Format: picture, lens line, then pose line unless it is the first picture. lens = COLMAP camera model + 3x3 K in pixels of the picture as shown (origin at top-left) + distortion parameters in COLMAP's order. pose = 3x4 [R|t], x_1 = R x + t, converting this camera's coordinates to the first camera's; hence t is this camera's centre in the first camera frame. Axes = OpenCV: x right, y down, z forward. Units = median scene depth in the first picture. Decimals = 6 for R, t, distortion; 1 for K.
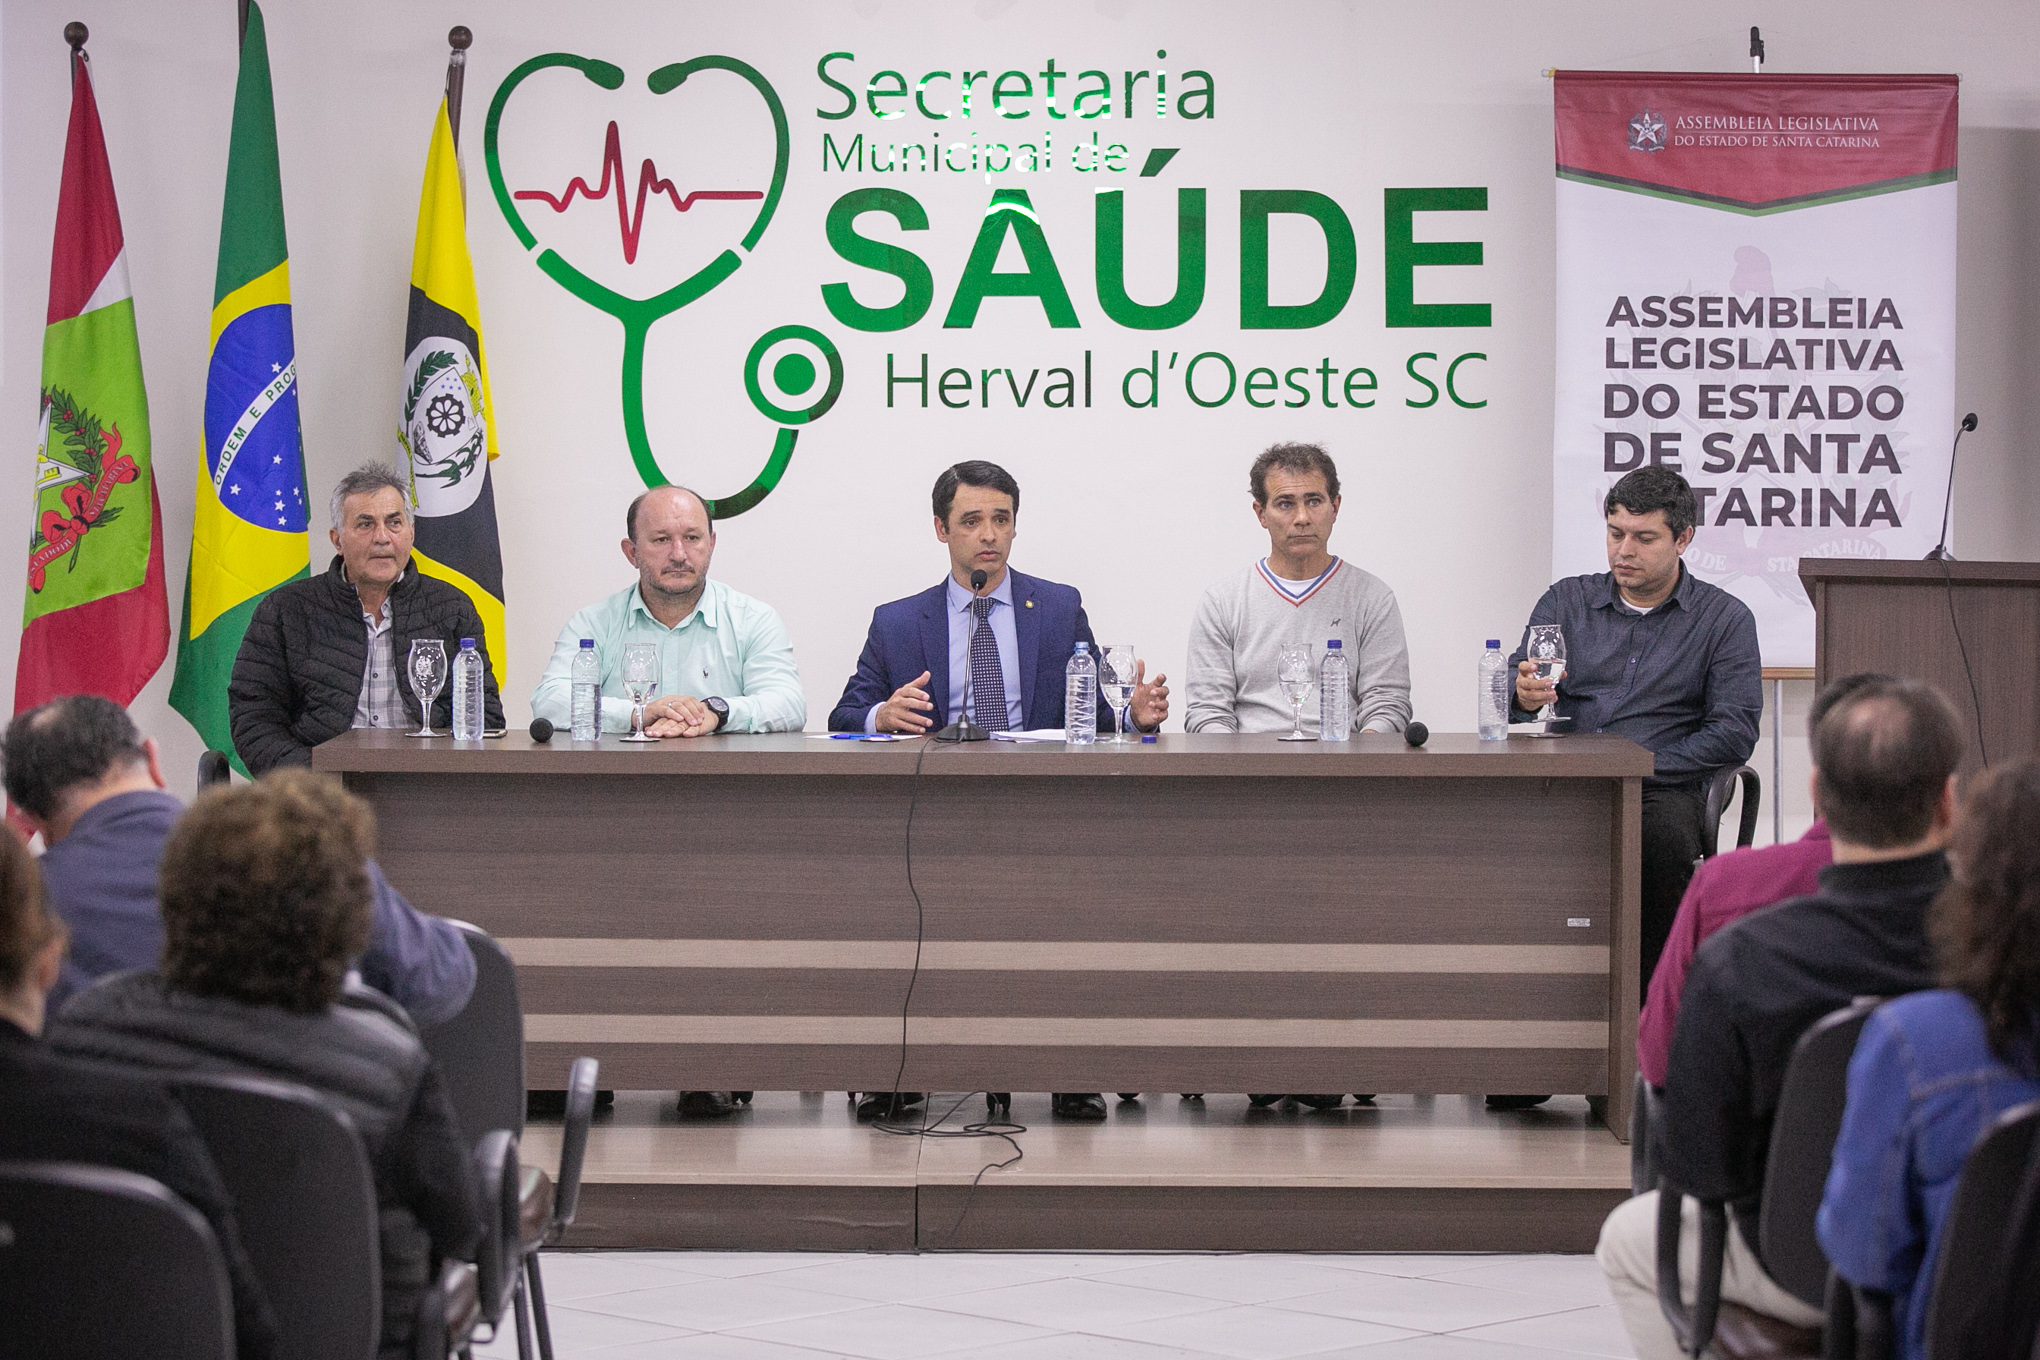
lens RADIAL K [[6280.8, 0, 1024.2], [0, 6280.8, 668.6], [0, 0, 1]] dist [-0.156405, 0.000000]
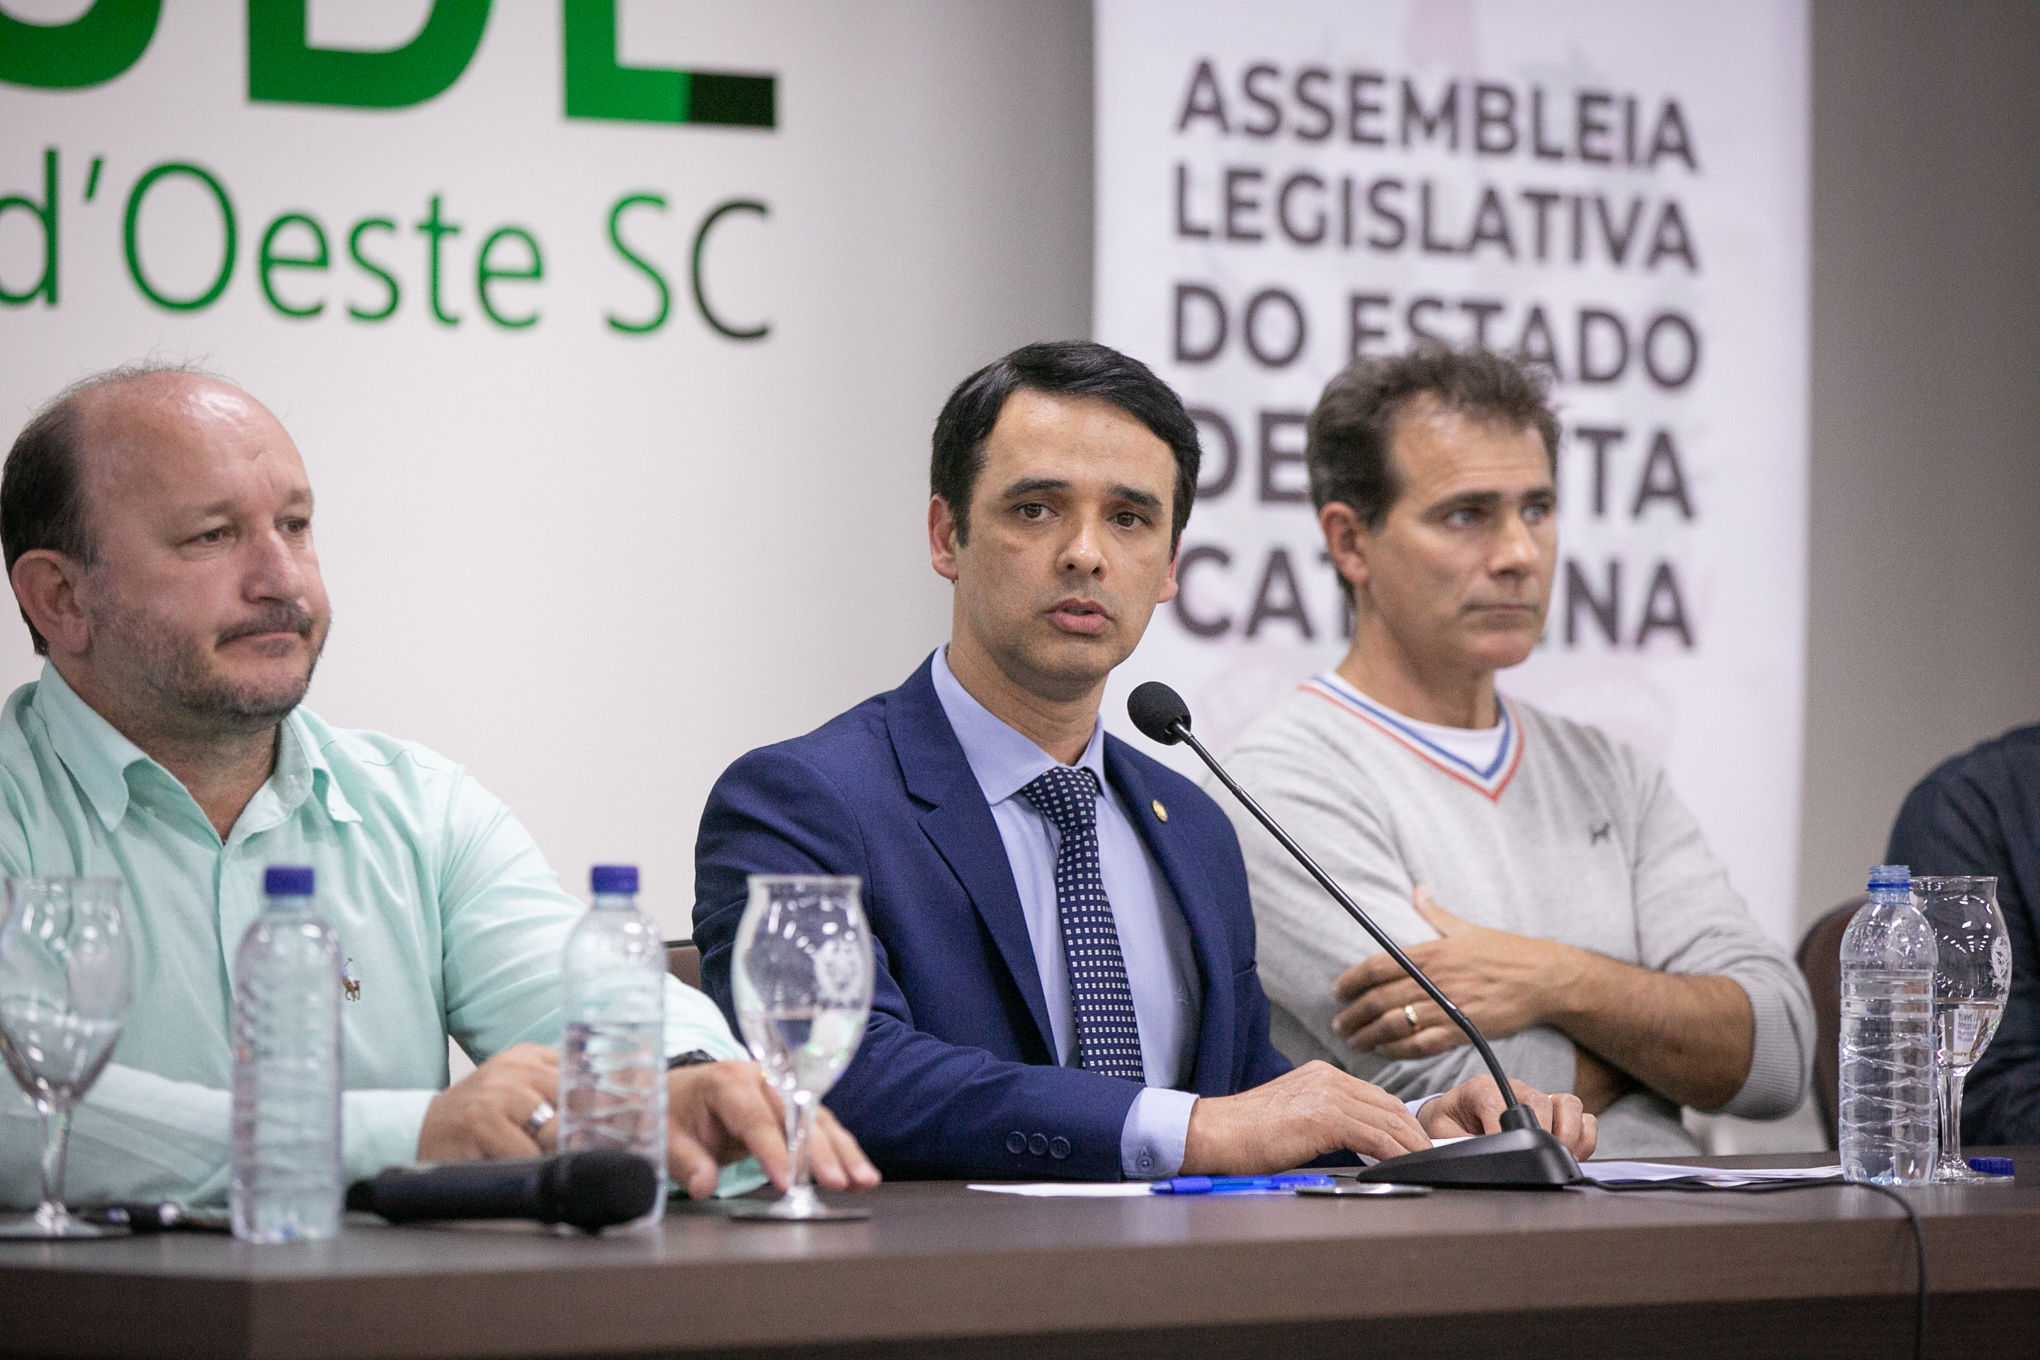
lens RADIAL K [[8487.5, 0, 1193.6], [0, 8487.5, 752.8], [0, 0, 1]] dist [0.392991, 0.000000]
pose [[0.737671, 0.003056, 0.675153, -0.265309], [0.032598, 0.998662, -0.040137, 0.005619], [-0.674373, 0.051616, 0.736585, 0.608231]]
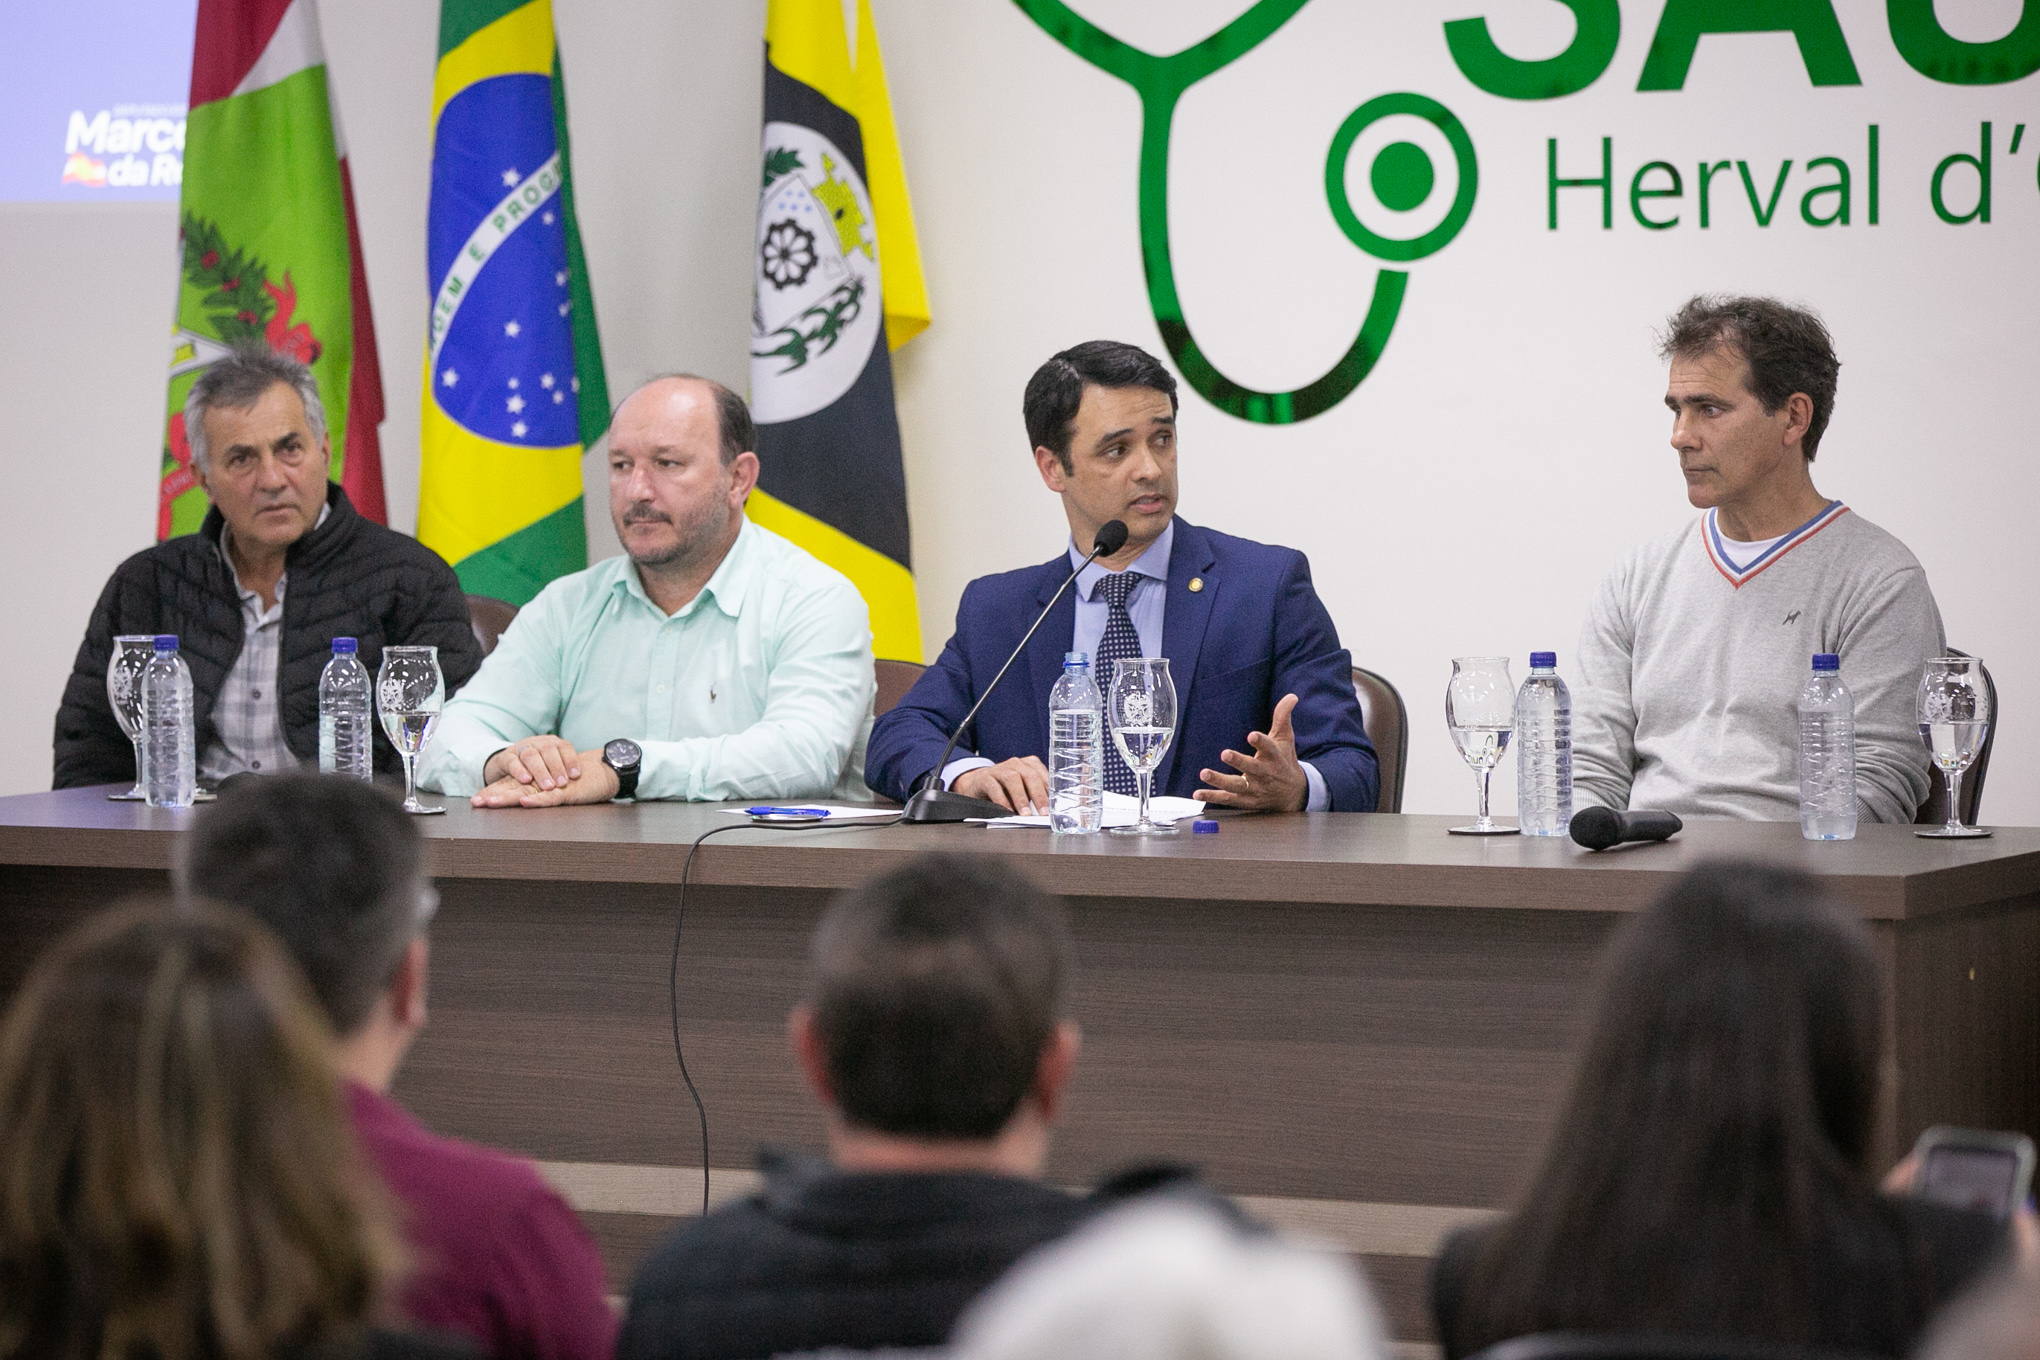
lens RADIAL K [[8684.5, 0, 965.8], [0, 8684.5, 664.0], [0, 0, 1]] dist [0.475019, 0.000000]
pose [[0.887693, 0.010457, -0.460318, 0.307096], [-0.006844, 0.999931, 0.009518, -0.008981], [0.460386, -0.005299, 0.887703, 0.264187]]
